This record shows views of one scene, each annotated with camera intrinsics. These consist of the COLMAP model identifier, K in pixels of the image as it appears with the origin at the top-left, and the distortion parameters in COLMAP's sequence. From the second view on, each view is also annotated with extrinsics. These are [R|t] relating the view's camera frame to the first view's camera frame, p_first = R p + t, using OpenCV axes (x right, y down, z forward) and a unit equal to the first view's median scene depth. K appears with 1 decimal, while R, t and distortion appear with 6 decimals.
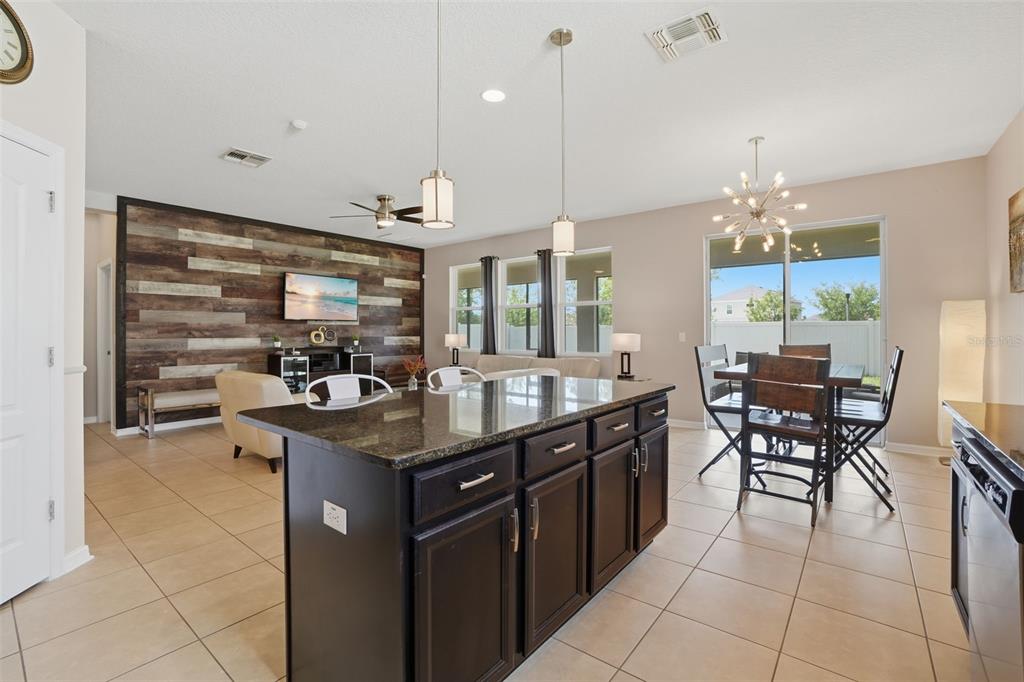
lens RADIAL K [[458.9, 0, 493.2], [0, 458.9, 327.1], [0, 0, 1]] dist [-0.033345, 0.006267]
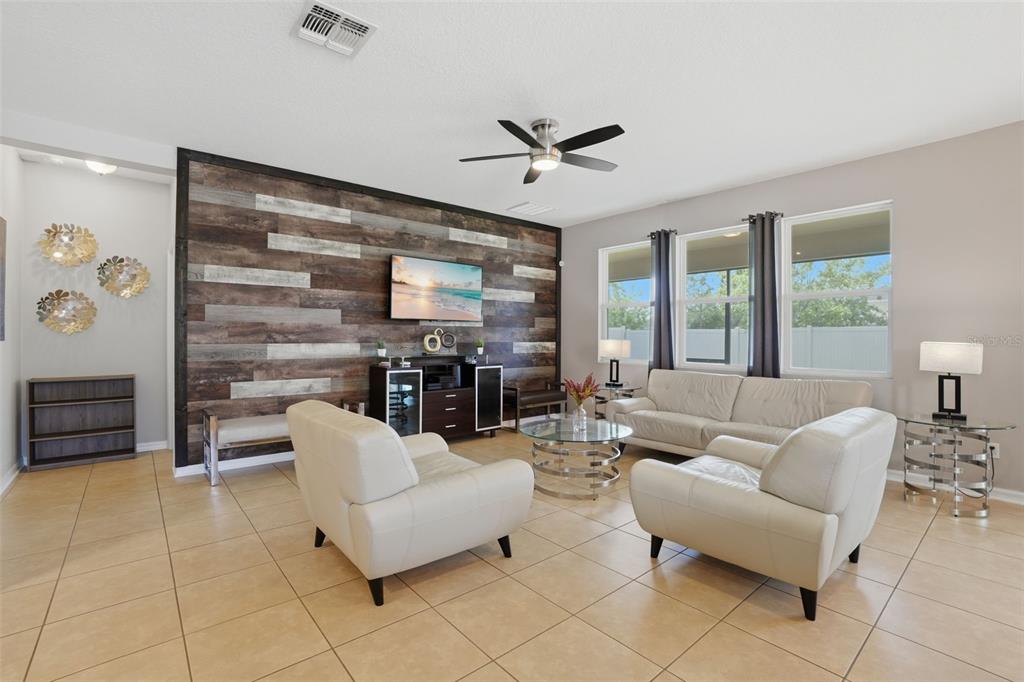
lens RADIAL K [[458.9, 0, 491.0], [0, 458.9, 334.6], [0, 0, 1]] dist [-0.033345, 0.006267]
pose [[0.979649, 0.006488, -0.200614, -0.152492], [-0.004846, 0.999951, 0.008678, 0.001919], [0.200660, -0.007530, 0.979632, 0.310731]]
